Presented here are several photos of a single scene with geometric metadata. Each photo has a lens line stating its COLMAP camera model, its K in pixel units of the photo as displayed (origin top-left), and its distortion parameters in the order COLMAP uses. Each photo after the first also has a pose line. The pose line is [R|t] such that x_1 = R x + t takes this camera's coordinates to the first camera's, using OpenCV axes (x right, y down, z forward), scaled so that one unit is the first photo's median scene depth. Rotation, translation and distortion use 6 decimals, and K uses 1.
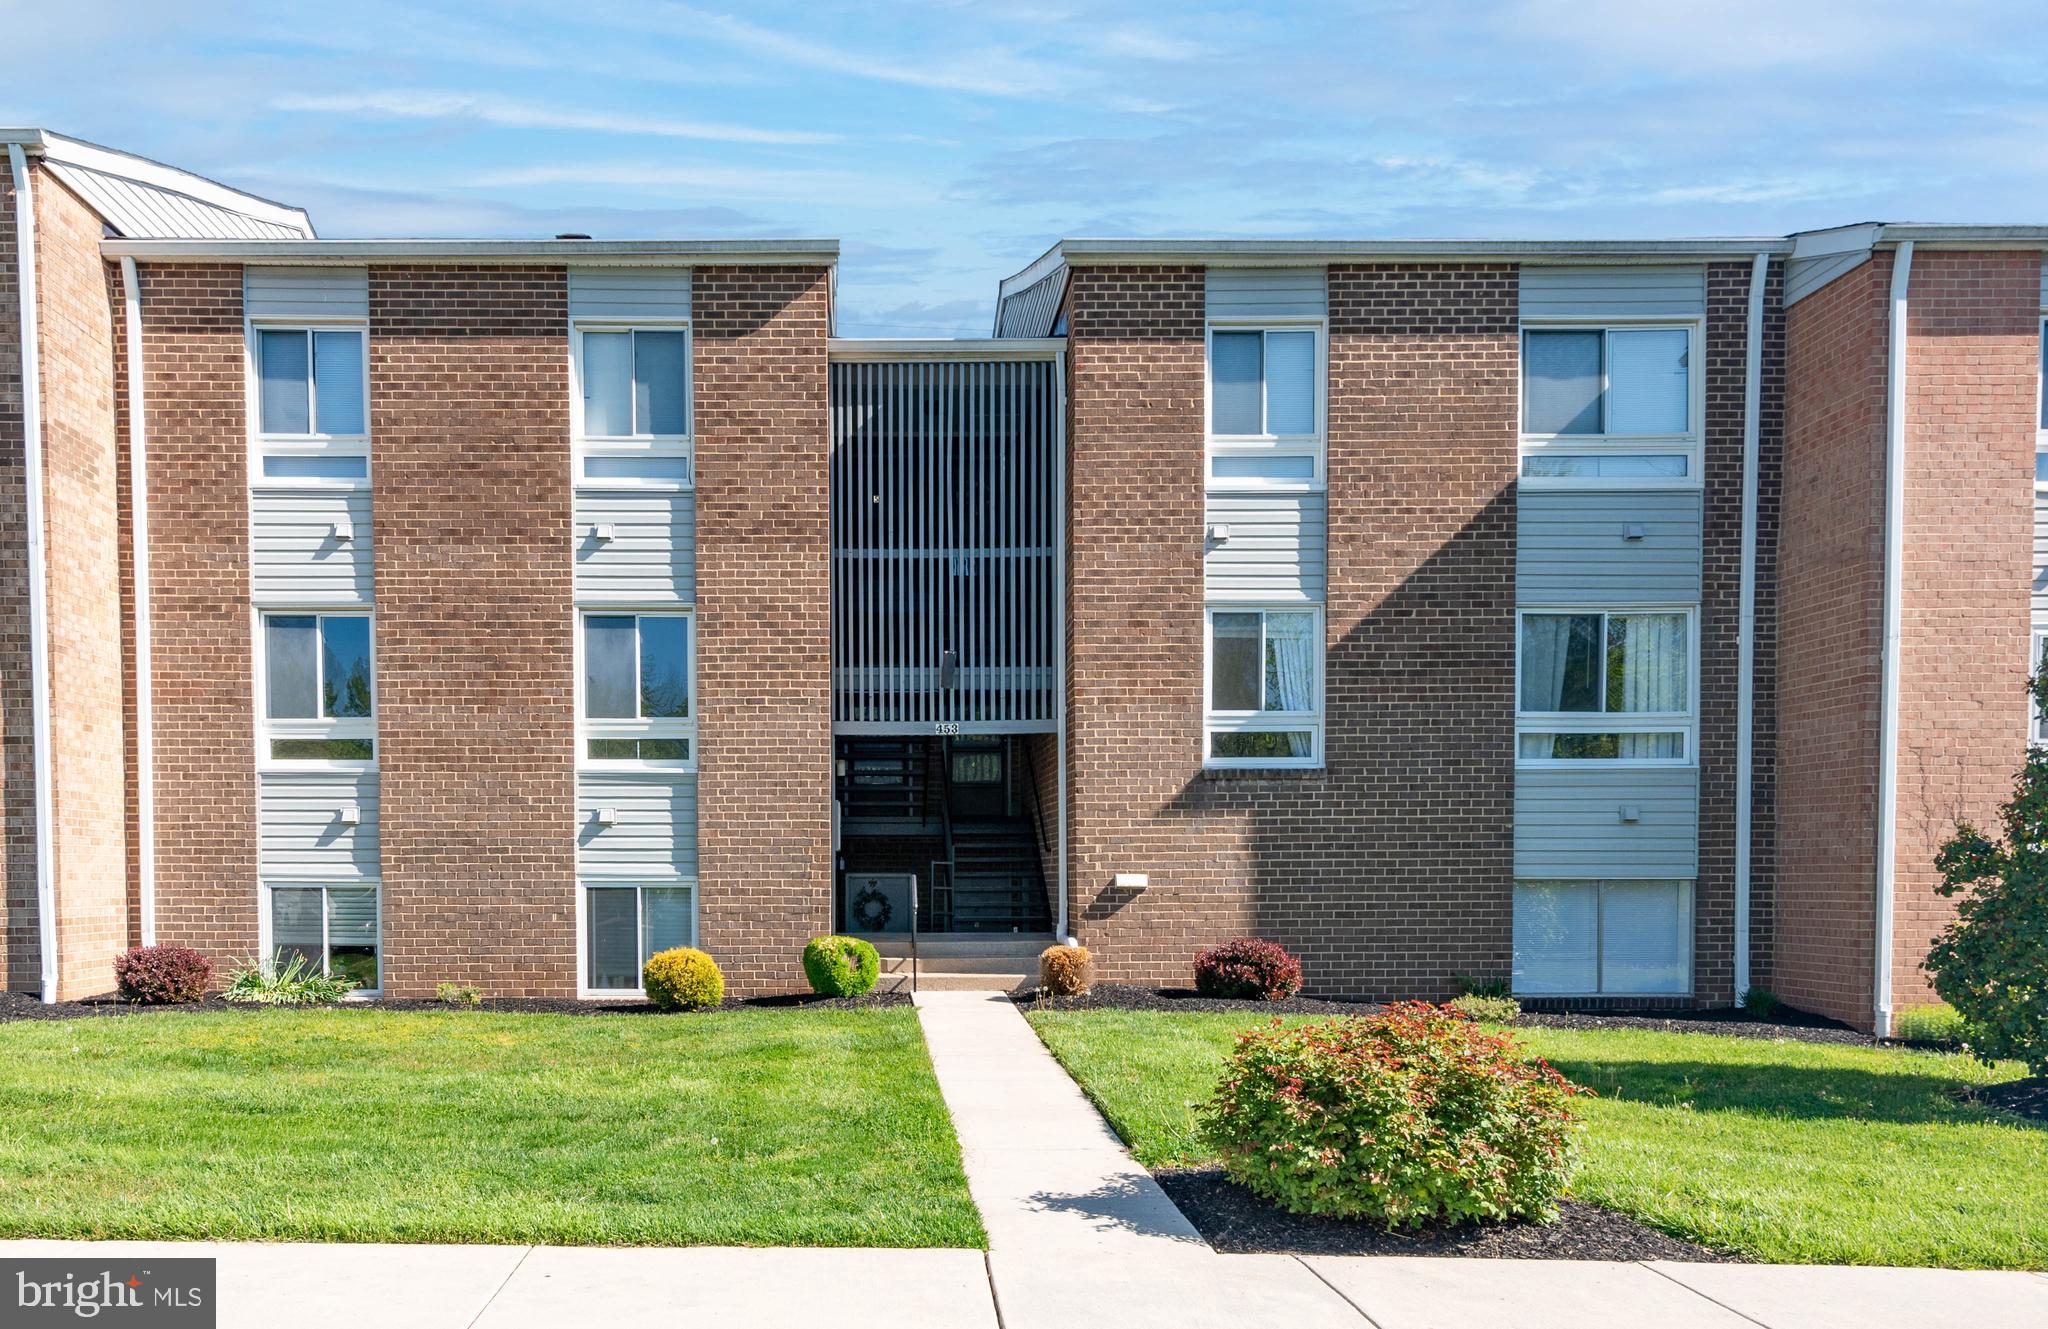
lens RADIAL K [[1008.1, 0, 1022.6], [0, 1008.1, 663.4], [0, 0, 1]] dist [0.014668, -0.001569]
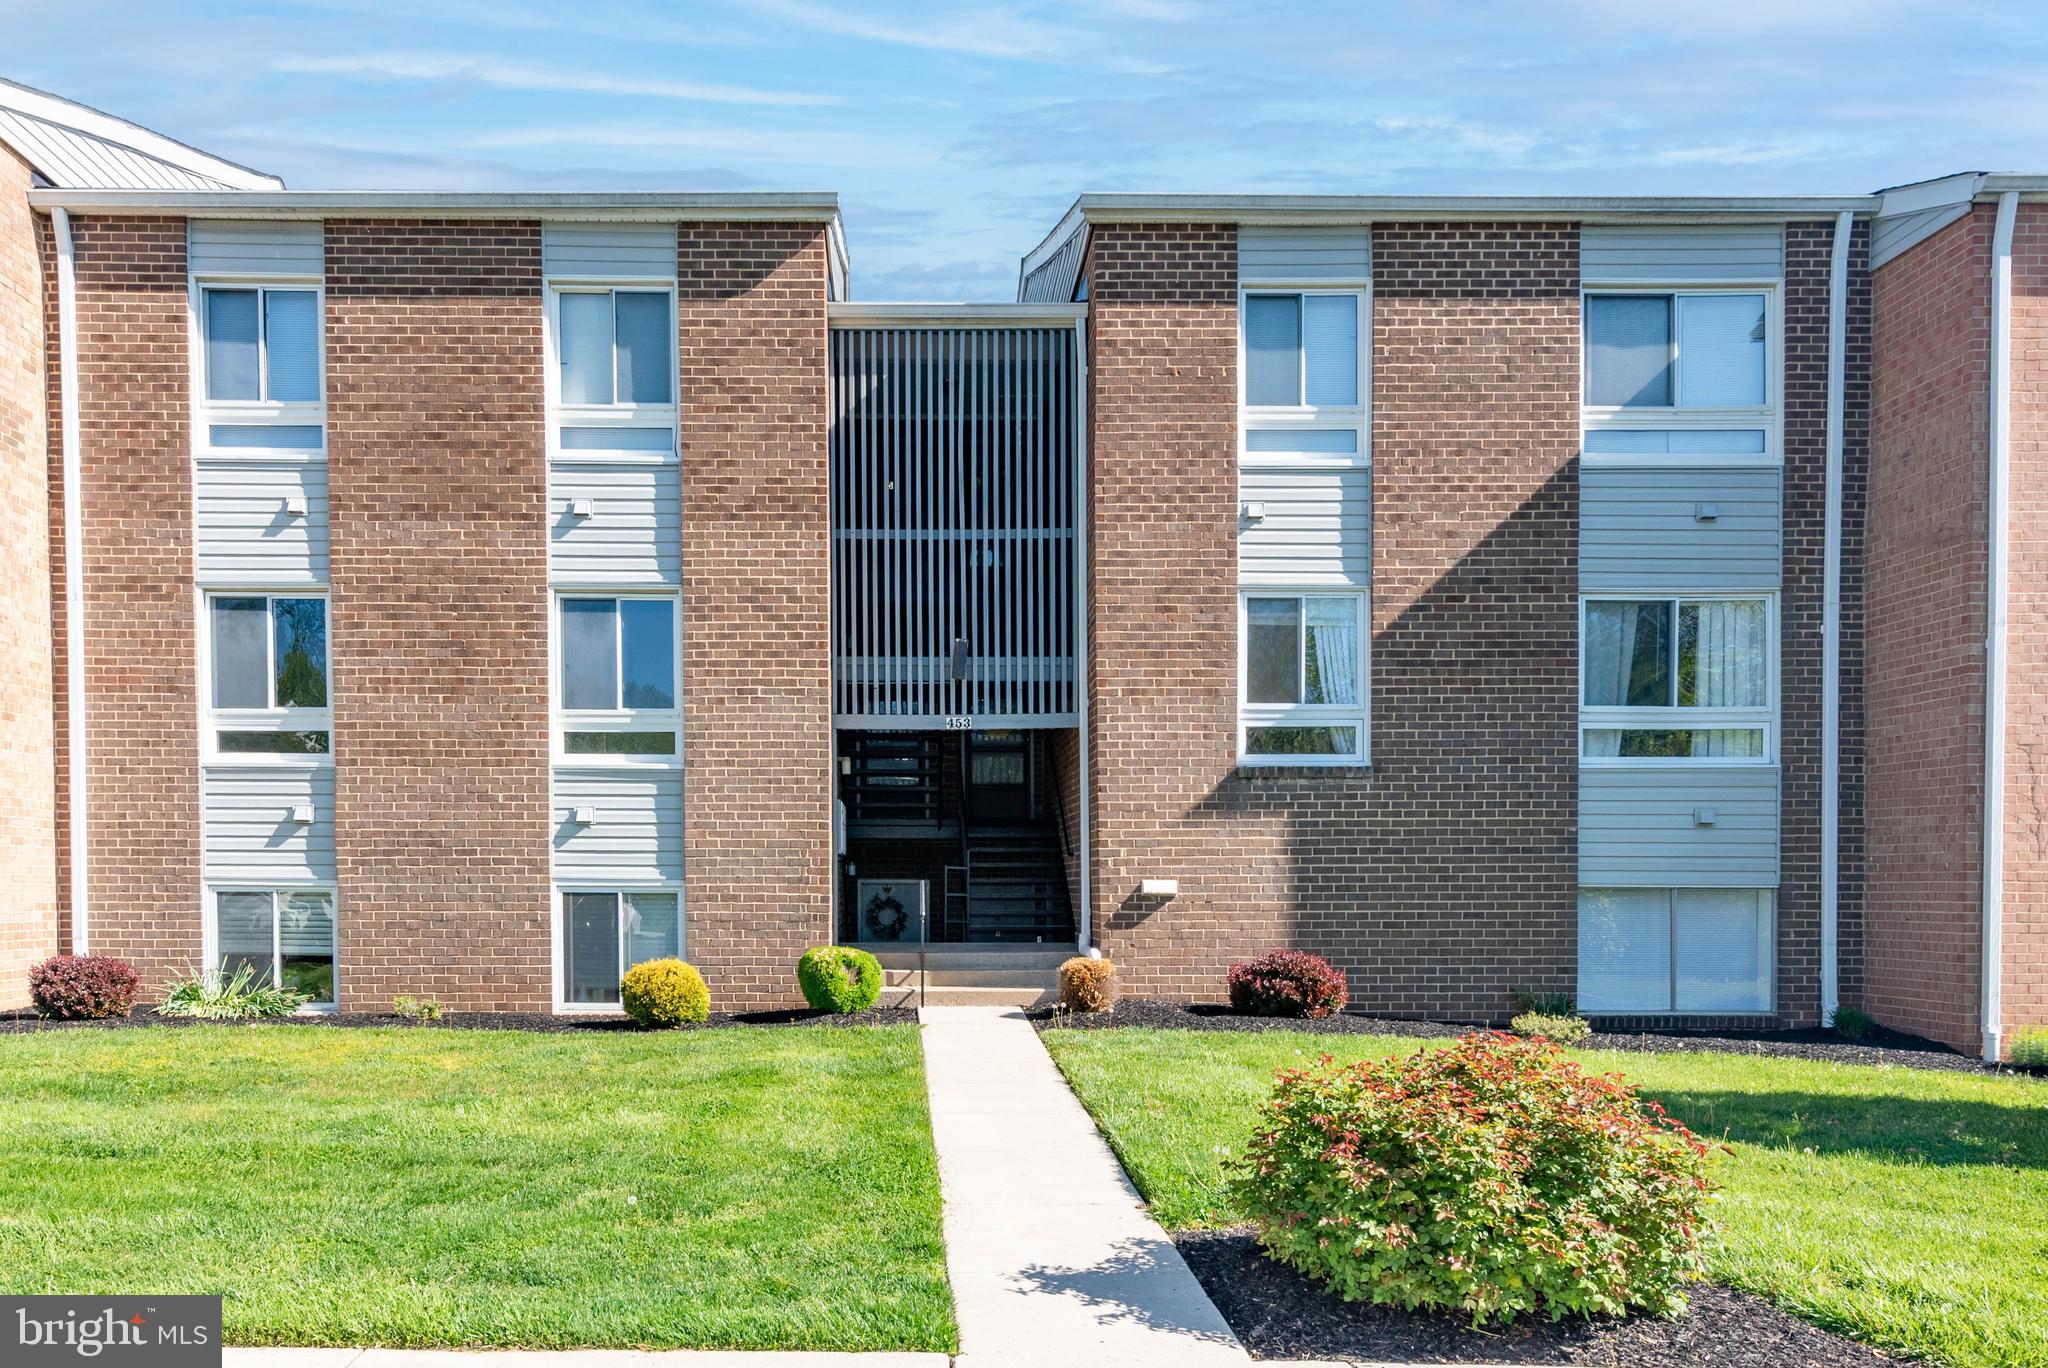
lens RADIAL K [[998.7, 0, 1023.5], [0, 998.7, 678.3], [0, 0, 1]] dist [0.016584, -0.002530]
pose [[0.999328, -0.005458, -0.036239, 0.020565], [0.005608, 0.999976, 0.004026, 0.023454], [0.036216, -0.004226, 0.999335, 0.097010]]
